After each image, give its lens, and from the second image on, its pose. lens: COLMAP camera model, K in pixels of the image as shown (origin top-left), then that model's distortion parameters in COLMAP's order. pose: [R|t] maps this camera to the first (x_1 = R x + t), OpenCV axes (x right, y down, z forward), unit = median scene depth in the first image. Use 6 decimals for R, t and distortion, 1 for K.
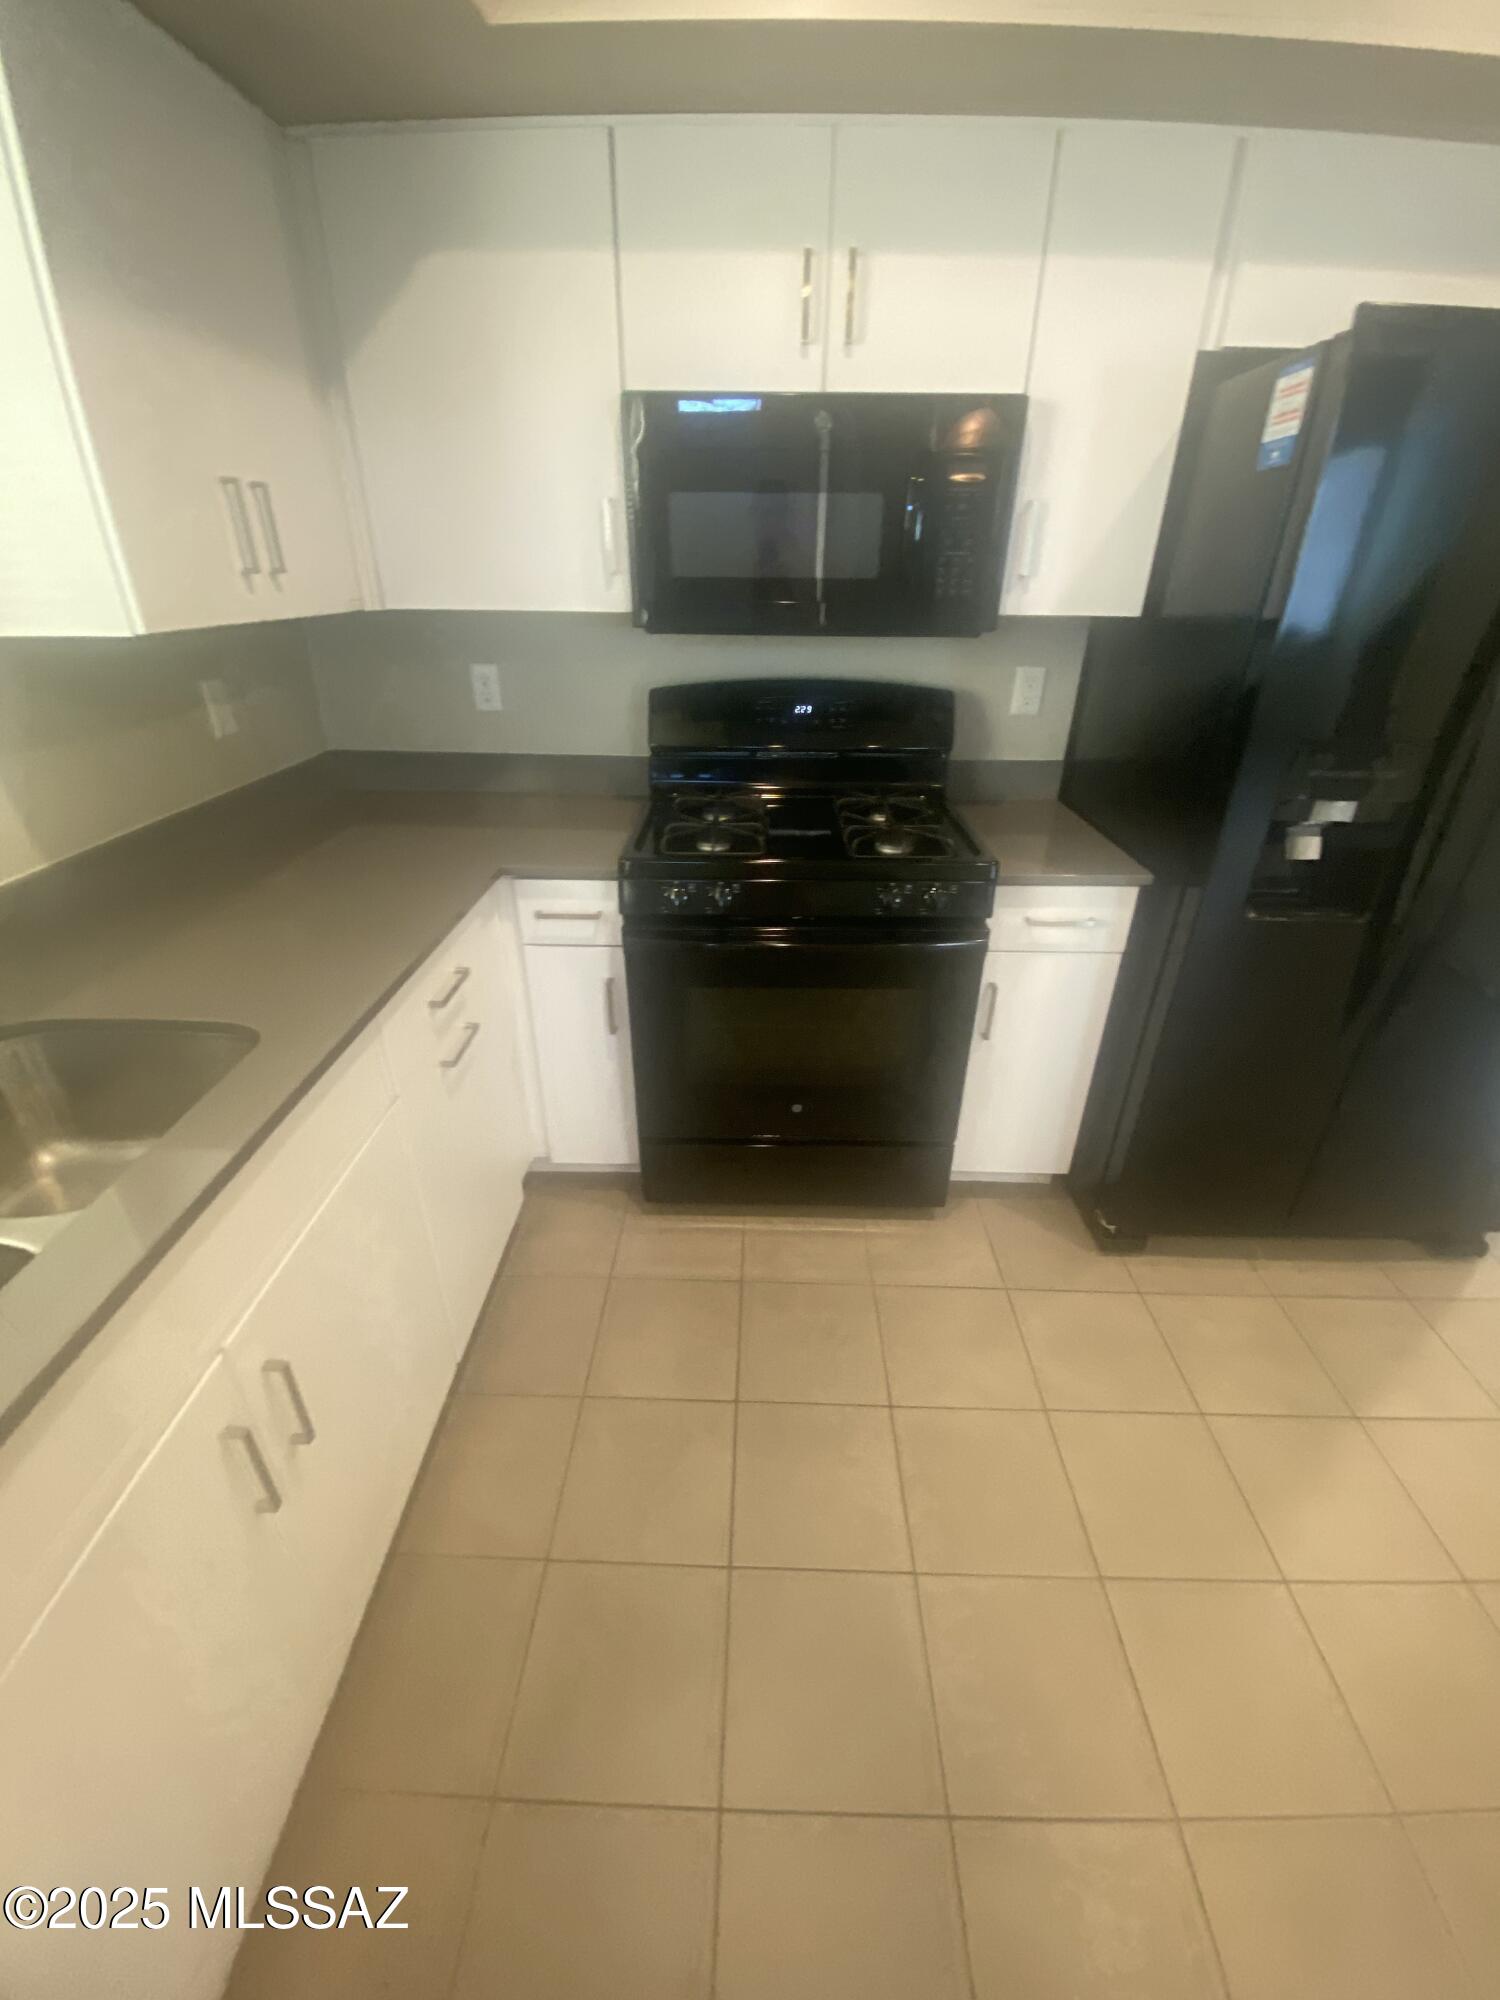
lens RADIAL K [[815.2, 0, 748.6], [0, 815.2, 998.1], [0, 0, 1]] dist [-0.023683, -0.001640]
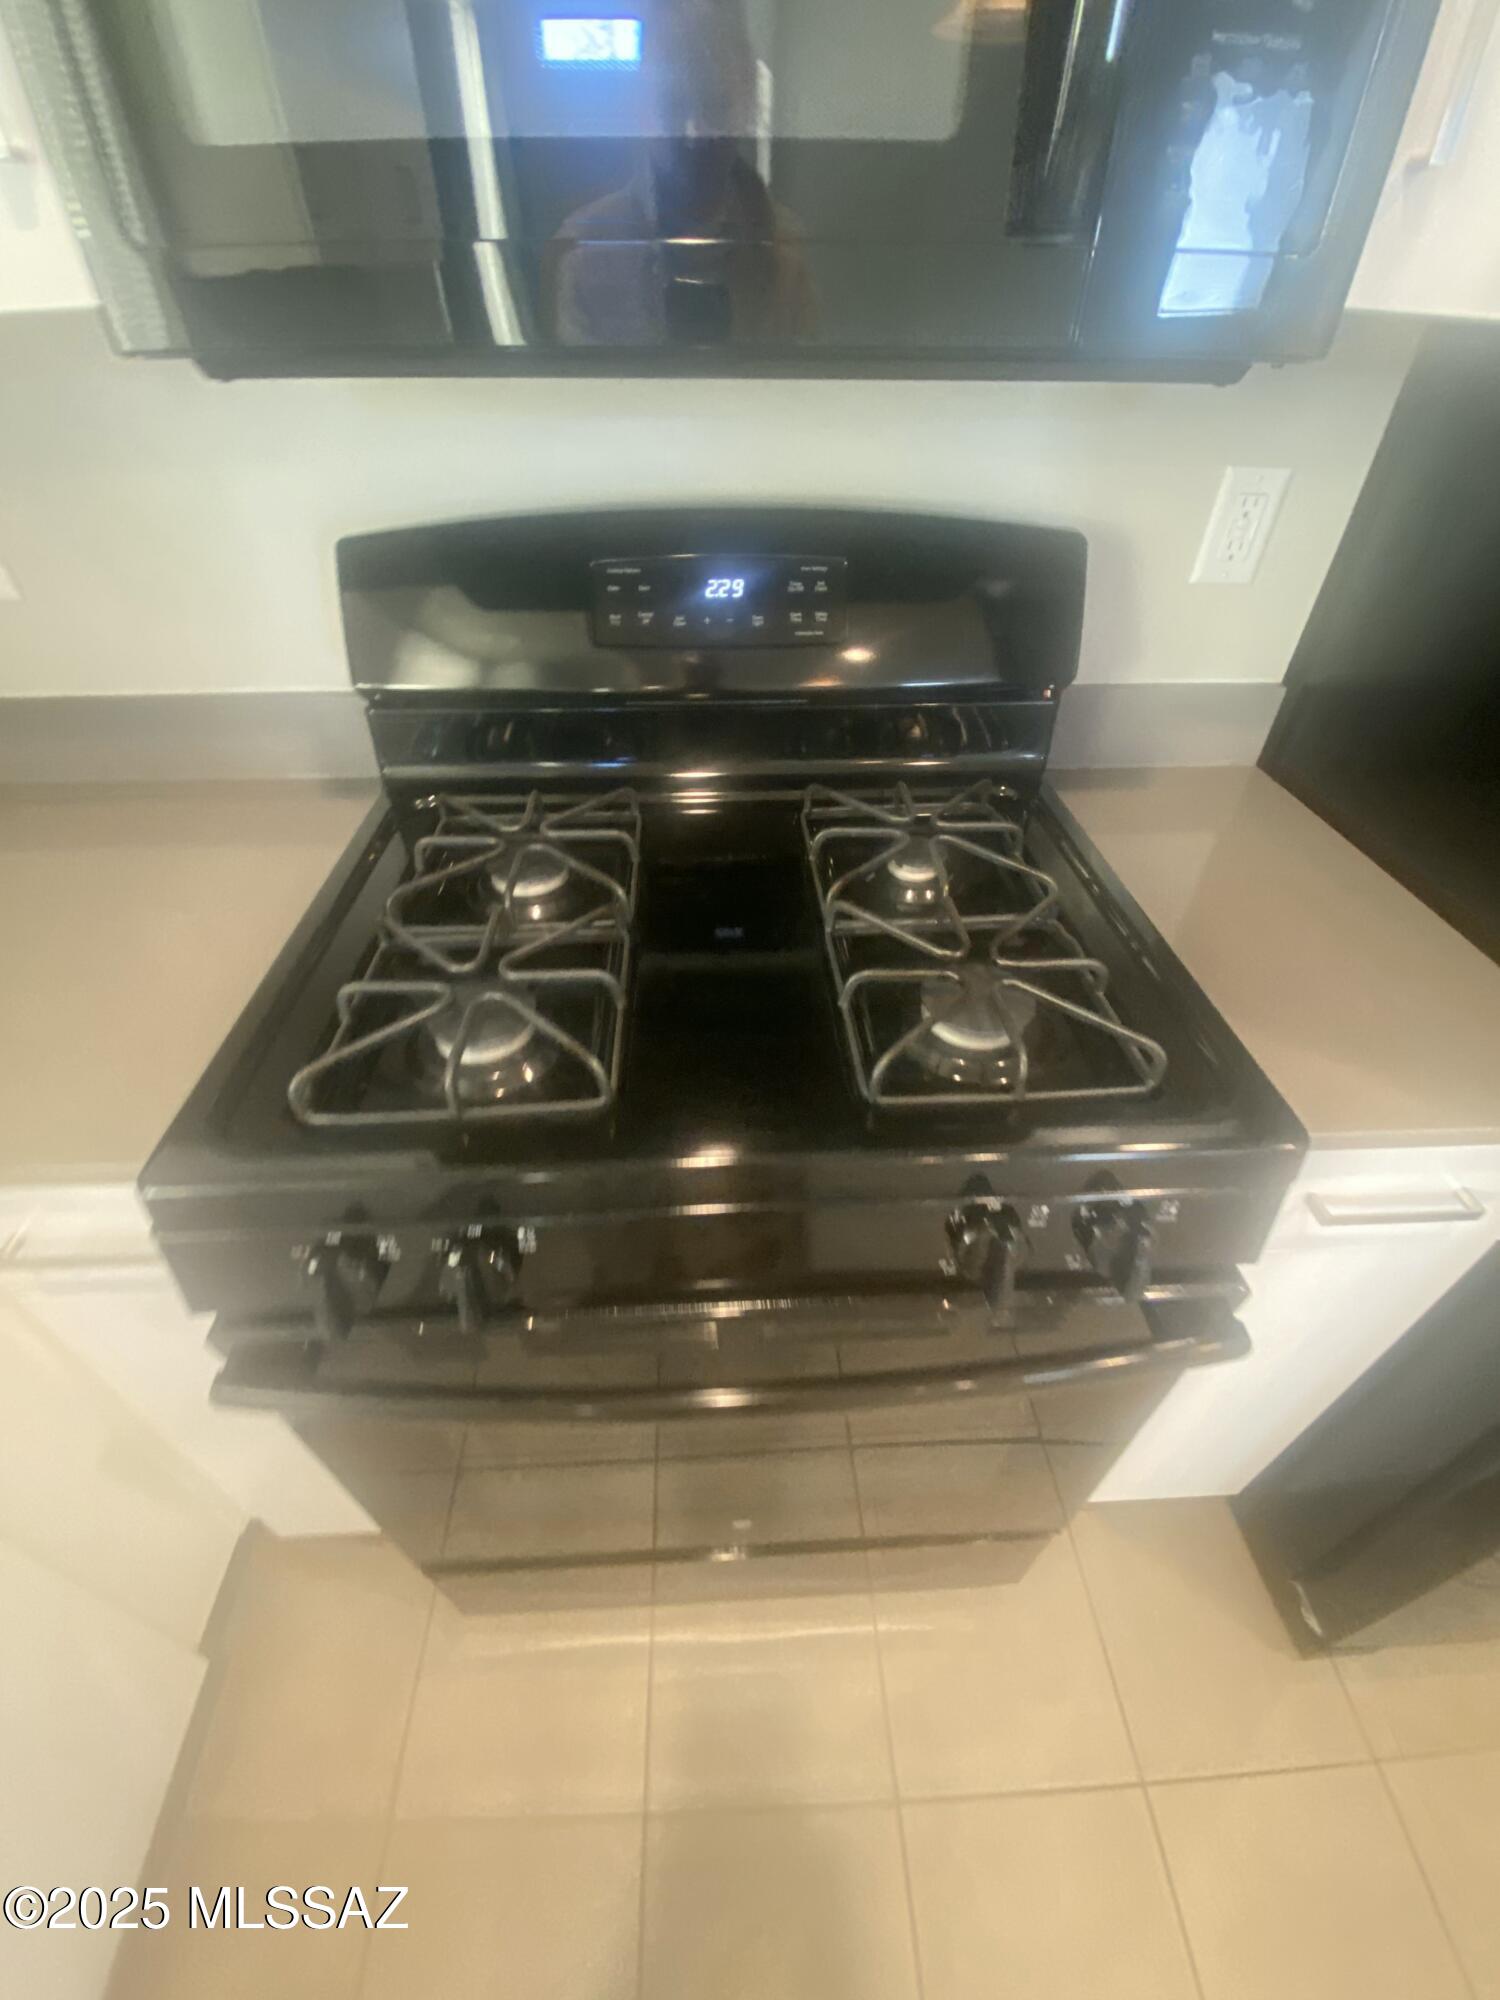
lens RADIAL K [[815.2, 0, 750.6], [0, 815.2, 996.6], [0, 0, 1]] dist [-0.023683, -0.001640]
pose [[0.997769, -0.045122, 0.049204, 0.051200], [0.033928, 0.977460, 0.208375, -0.238459], [-0.057497, -0.206241, 0.976810, 0.558440]]
